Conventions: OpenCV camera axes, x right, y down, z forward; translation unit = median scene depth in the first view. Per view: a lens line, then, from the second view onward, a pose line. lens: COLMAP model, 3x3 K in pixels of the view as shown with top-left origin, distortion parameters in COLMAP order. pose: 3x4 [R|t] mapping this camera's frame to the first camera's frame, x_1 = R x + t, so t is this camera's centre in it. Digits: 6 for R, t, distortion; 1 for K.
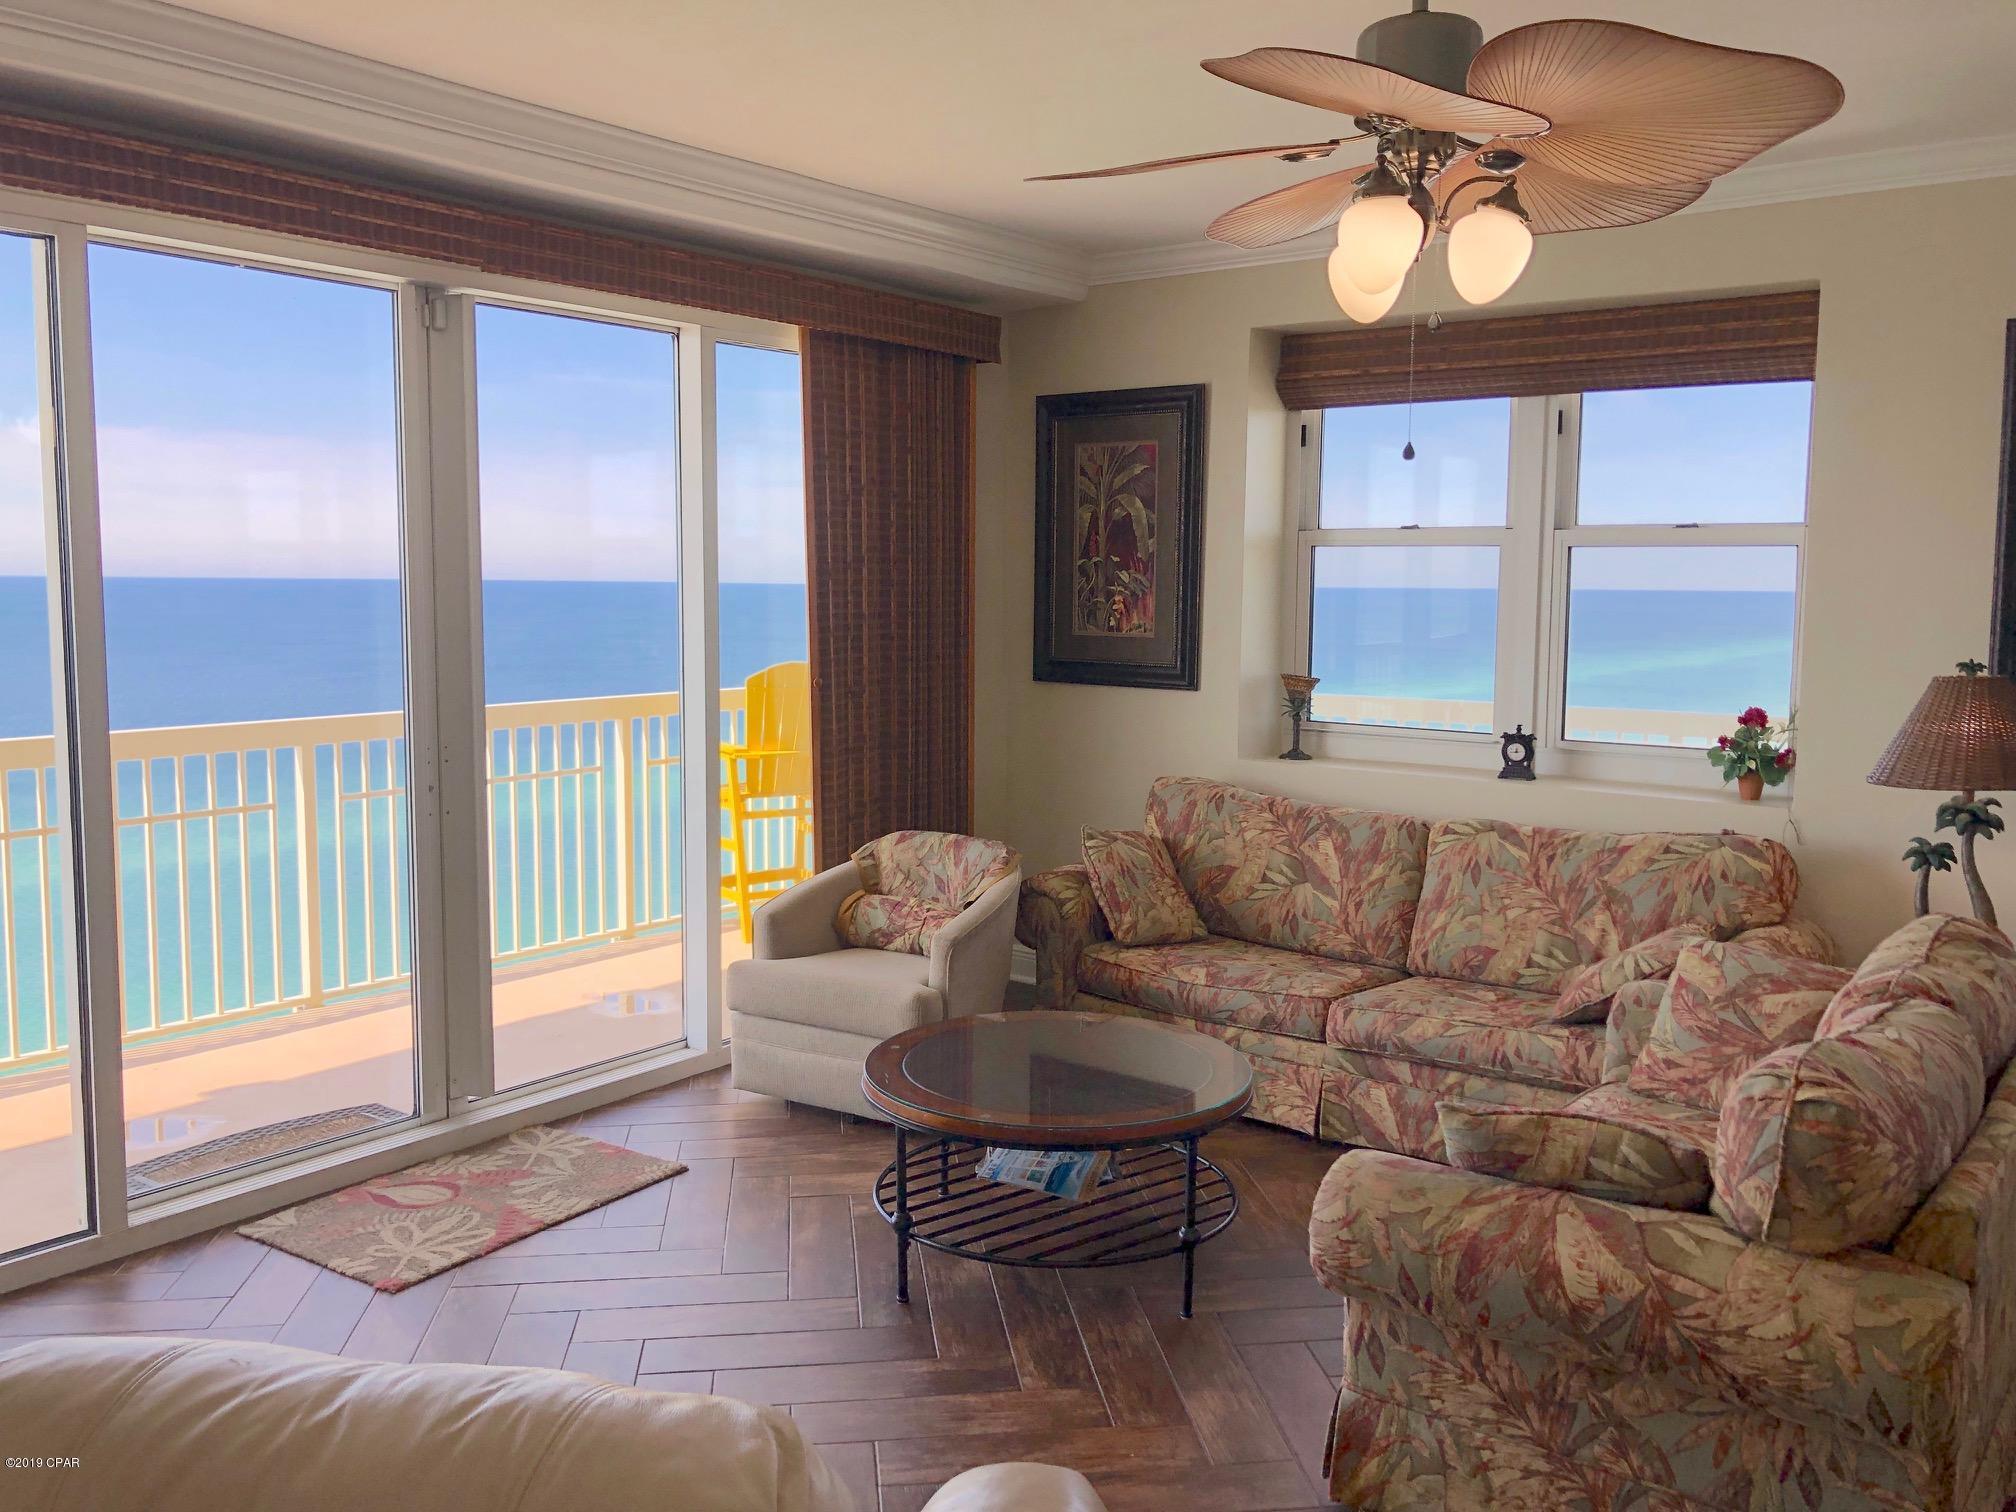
lens RADIAL K [[1653.2, 0, 1003.3], [0, 1653.2, 730.3], [0, 0, 1]] dist [0.030718, -0.026729]
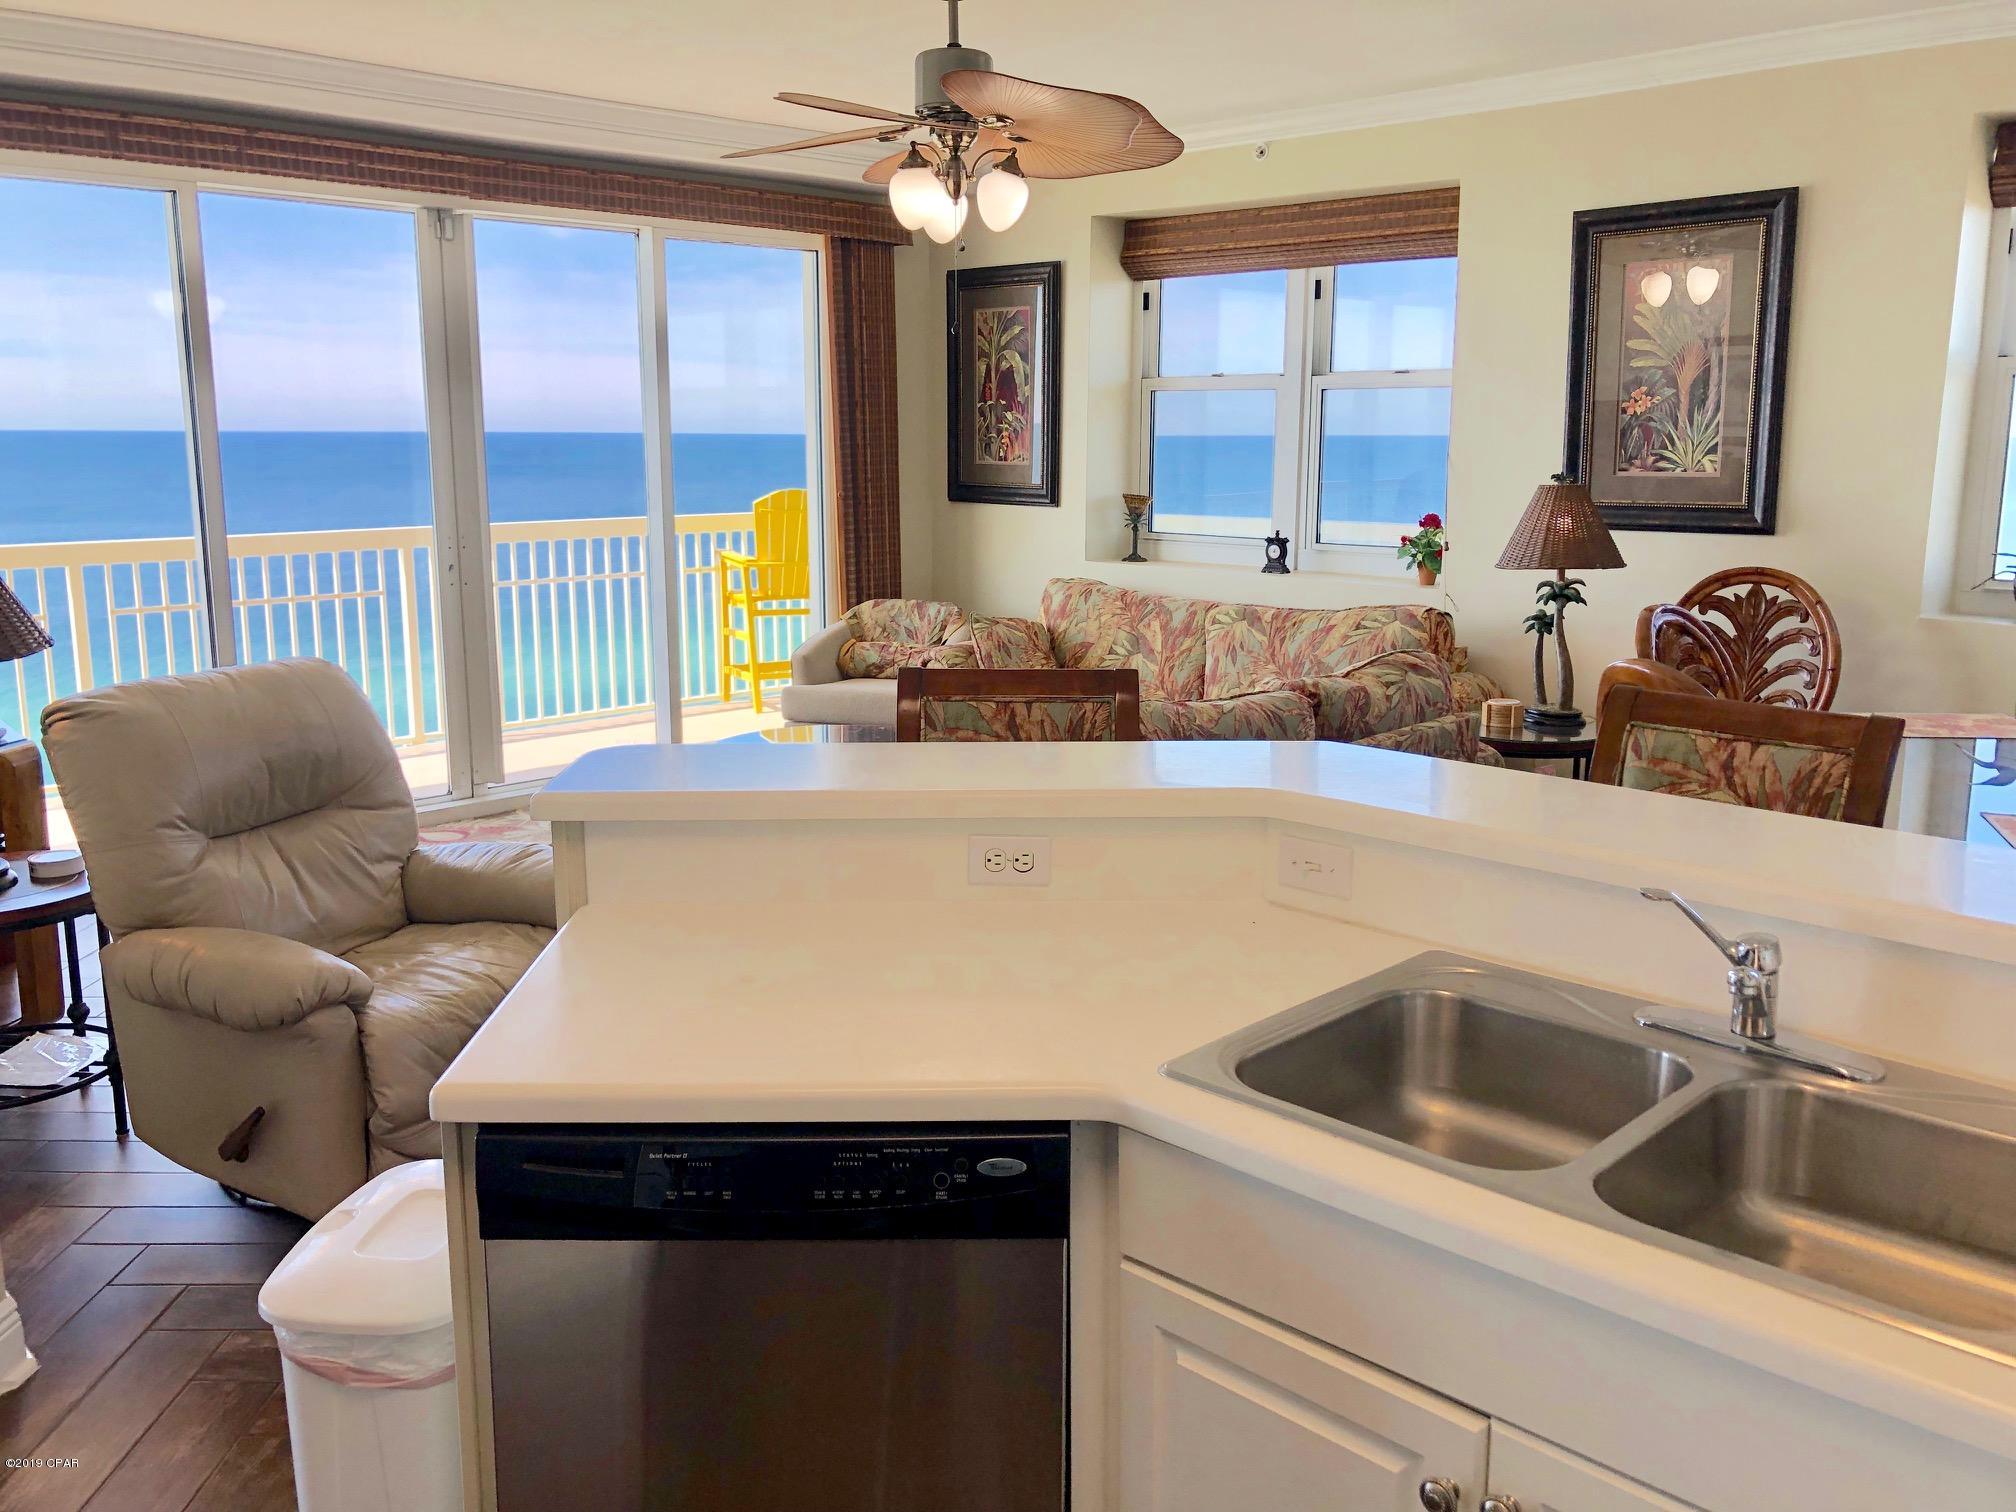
lens RADIAL K [[1653.2, 0, 998.2], [0, 1653.2, 739.5], [0, 0, 1]] dist [0.030718, -0.026729]
pose [[0.991770, 0.017664, -0.126808, 0.273846], [-0.005700, 0.995547, 0.094092, 0.040796], [0.127905, -0.092595, 0.987455, -0.330259]]
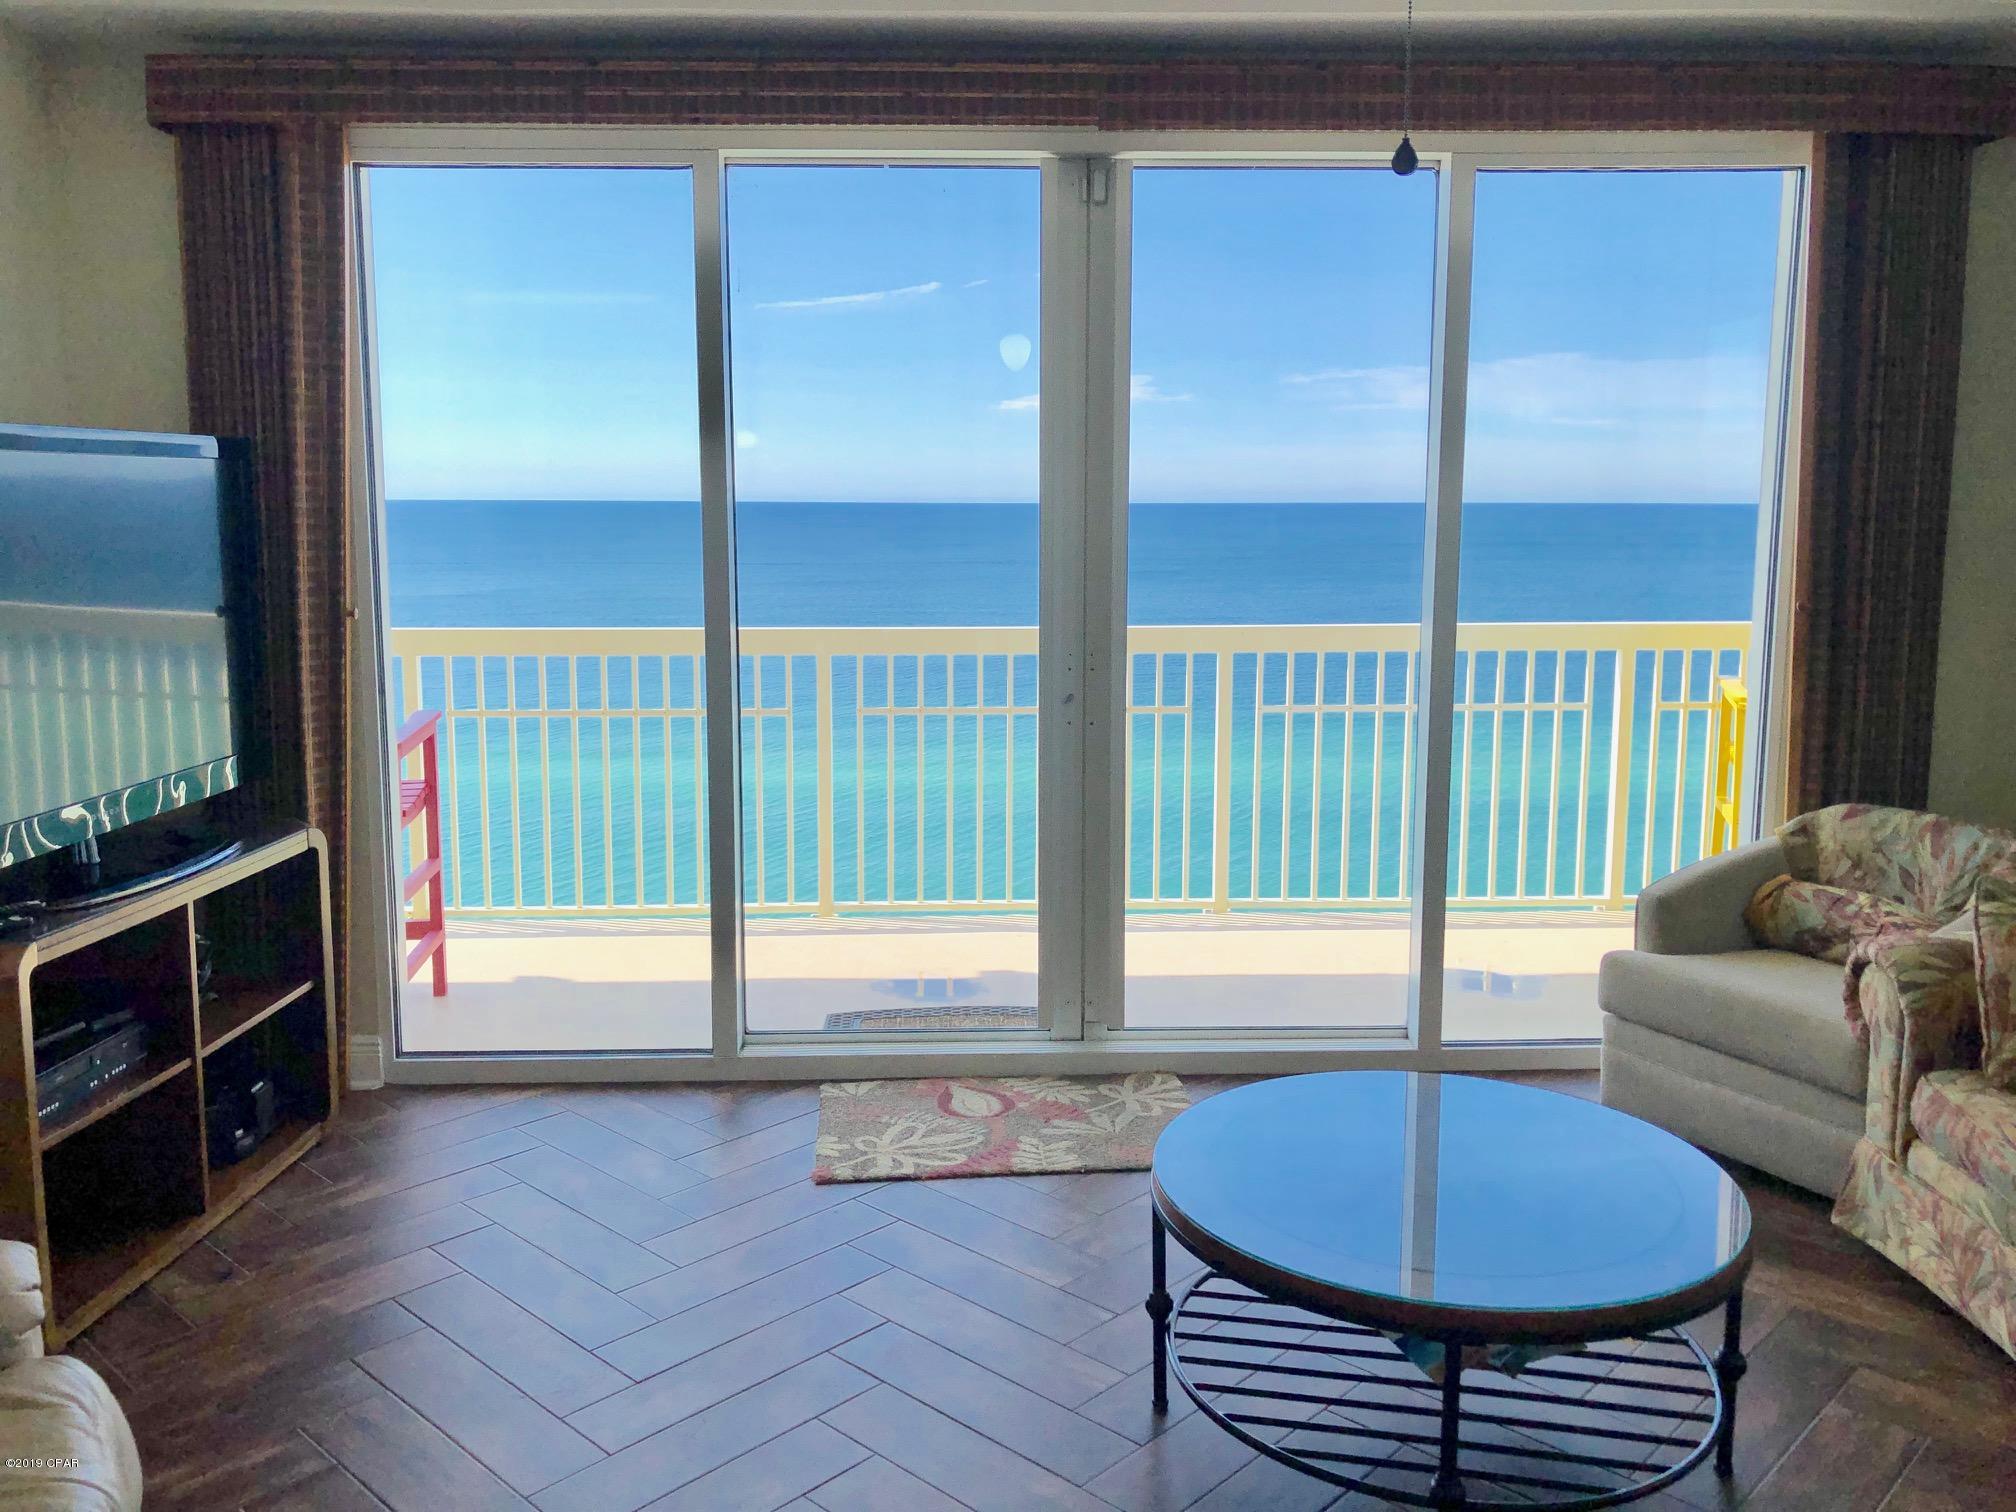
lens RADIAL K [[1653.2, 0, 994.8], [0, 1653.2, 725.3], [0, 0, 1]] dist [0.030718, -0.026729]
pose [[0.632278, 0.099816, -0.768284, 0.322238], [-0.068285, 0.994986, 0.073072, -0.012778], [0.771726, 0.006260, 0.635924, 0.323673]]
